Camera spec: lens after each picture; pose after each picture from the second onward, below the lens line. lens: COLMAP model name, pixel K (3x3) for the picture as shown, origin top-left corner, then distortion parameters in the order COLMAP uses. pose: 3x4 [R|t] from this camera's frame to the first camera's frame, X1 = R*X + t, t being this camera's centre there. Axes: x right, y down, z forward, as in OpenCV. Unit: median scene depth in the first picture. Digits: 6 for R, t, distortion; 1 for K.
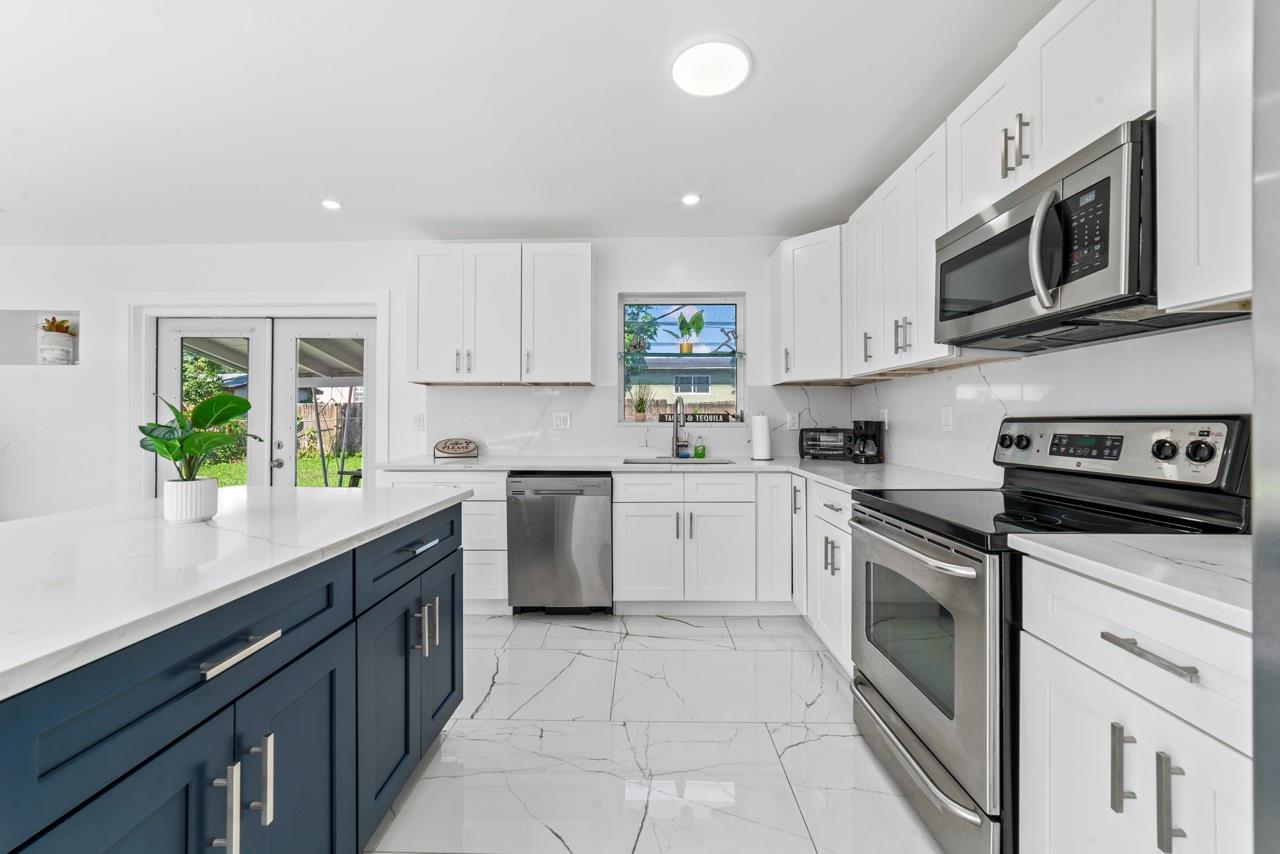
lens RADIAL K [[493.6, 0, 636.1], [0, 493.6, 413.7], [0, 0, 1]] dist [-0.019237, 0.006284]
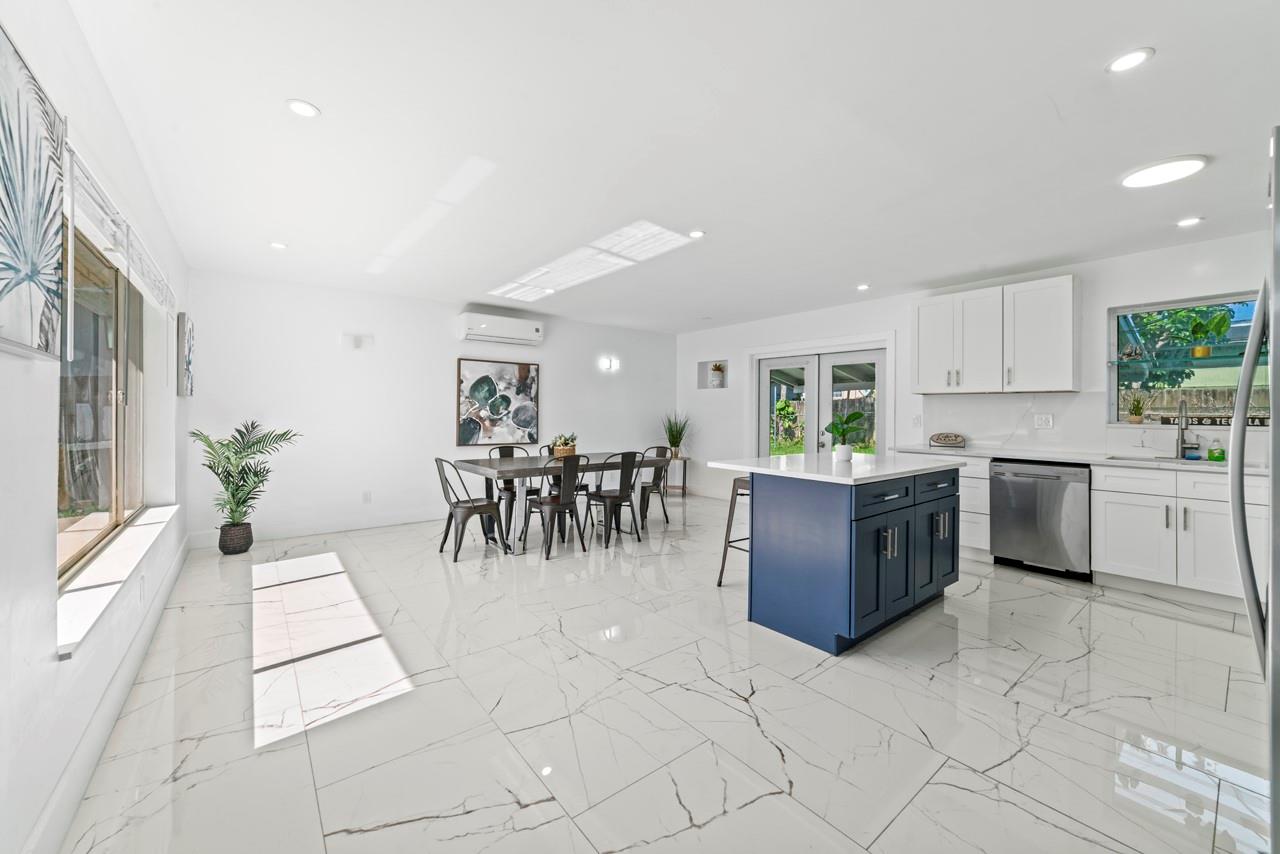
lens RADIAL K [[493.6, 0, 636.1], [0, 493.6, 413.7], [0, 0, 1]] dist [-0.019237, 0.006284]
pose [[0.632263, 0.005997, -0.774730, 0.170457], [0.004113, 0.999930, 0.011097, -0.026061], [0.774743, -0.010203, 0.632194, -0.624860]]
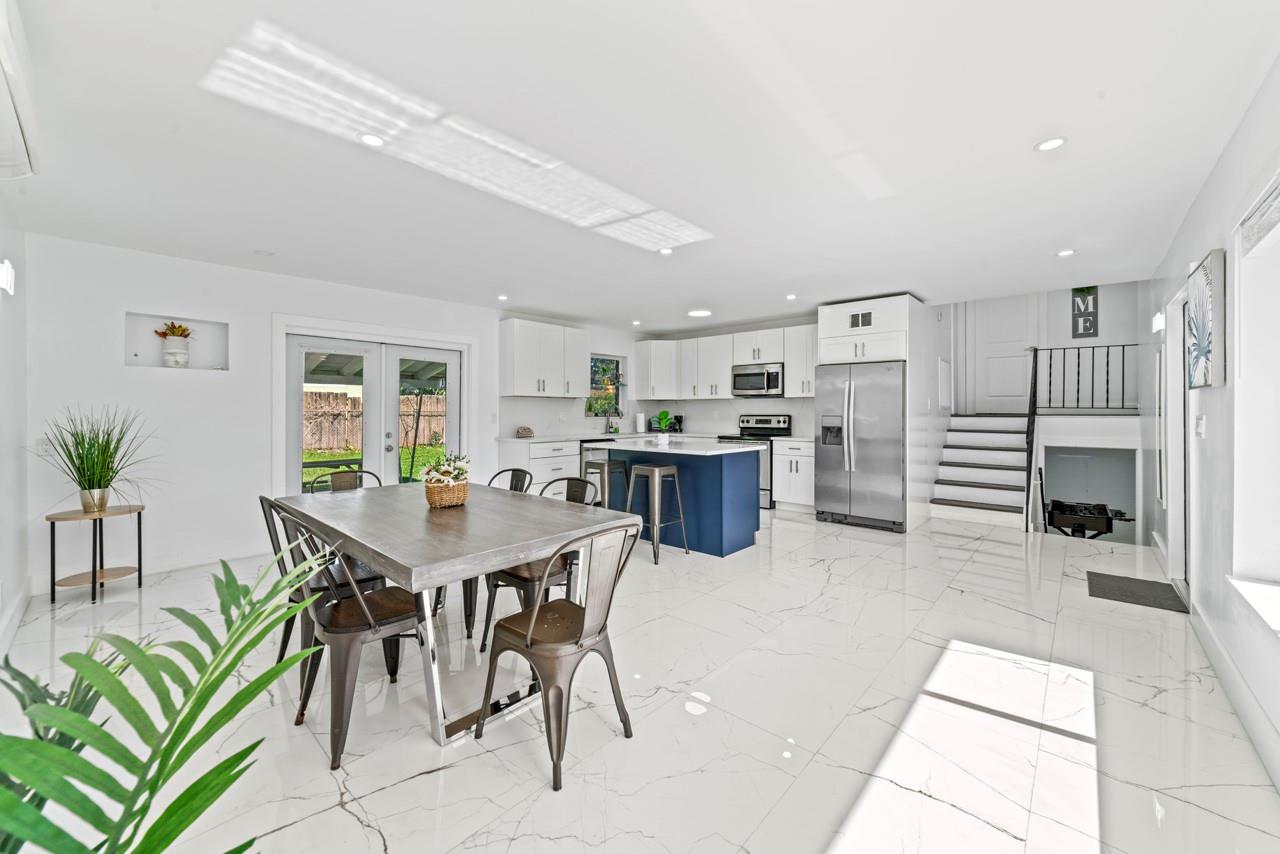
lens RADIAL K [[493.6, 0, 636.1], [0, 493.6, 413.7], [0, 0, 1]] dist [-0.019237, 0.006284]
pose [[0.663860, -0.003715, 0.747848, -1.646862], [-0.009277, 0.999870, 0.013203, -0.027979], [-0.747799, -0.015703, 0.663739, -0.577773]]
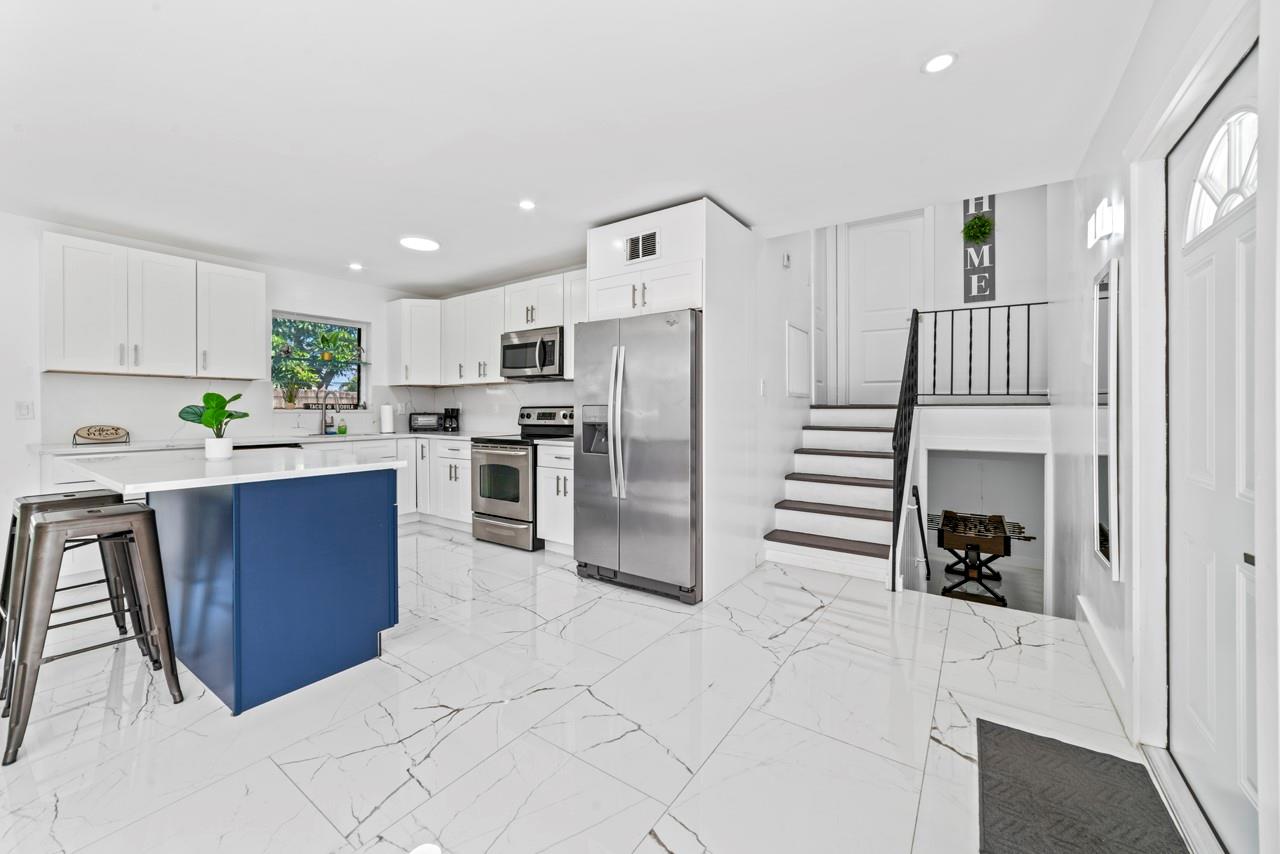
lens RADIAL K [[493.6, 0, 636.1], [0, 493.6, 413.7], [0, 0, 1]] dist [-0.019237, 0.006284]
pose [[0.562067, -0.009178, 0.827041, -0.663209], [-0.009210, 0.999807, 0.017355, -0.003877], [-0.827041, -0.017371, 0.561874, -0.602548]]
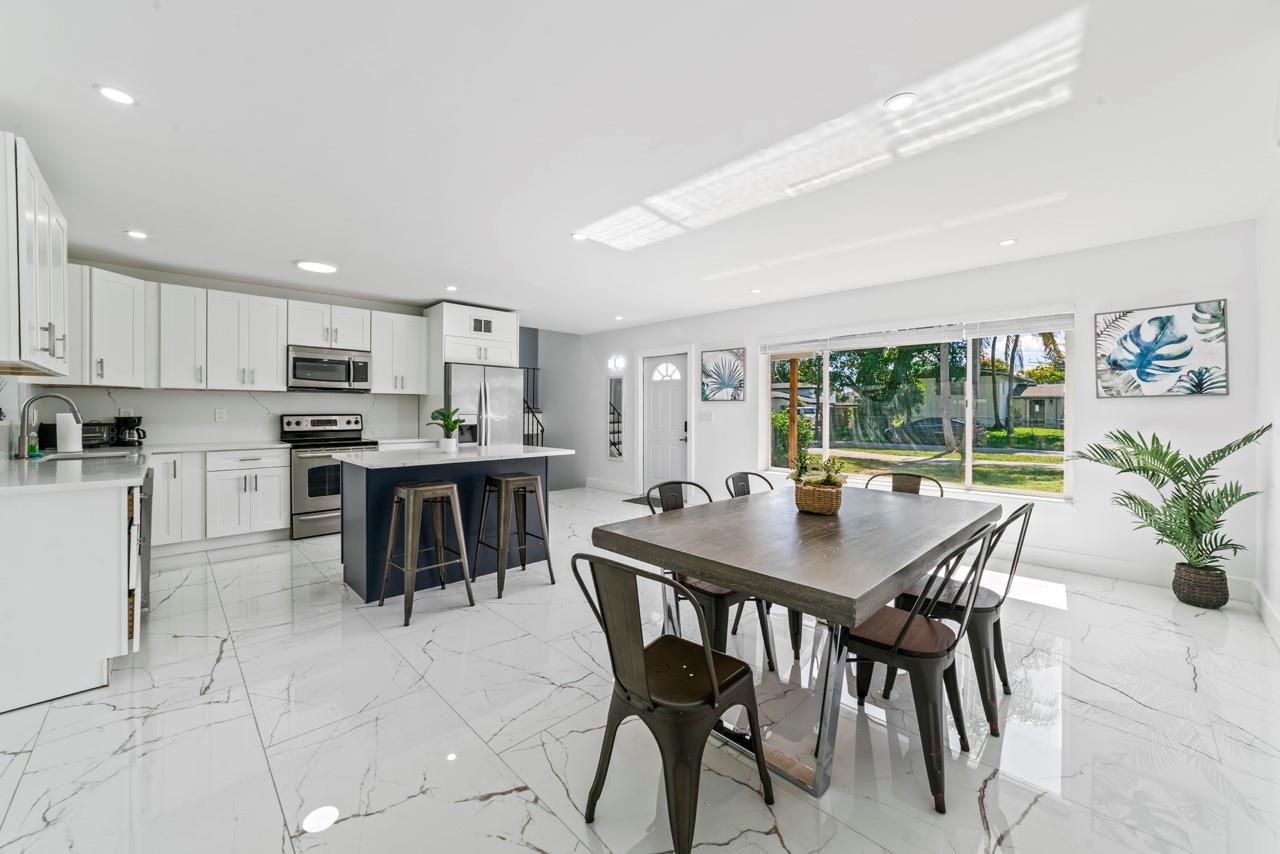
lens RADIAL K [[493.6, 0, 636.1], [0, 493.6, 413.7], [0, 0, 1]] dist [-0.019237, 0.006284]
pose [[-0.702877, -0.005722, 0.711288, -1.580923], [-0.011035, 0.999935, -0.002861, -0.006458], [-0.711225, -0.009859, -0.702895, 0.943385]]
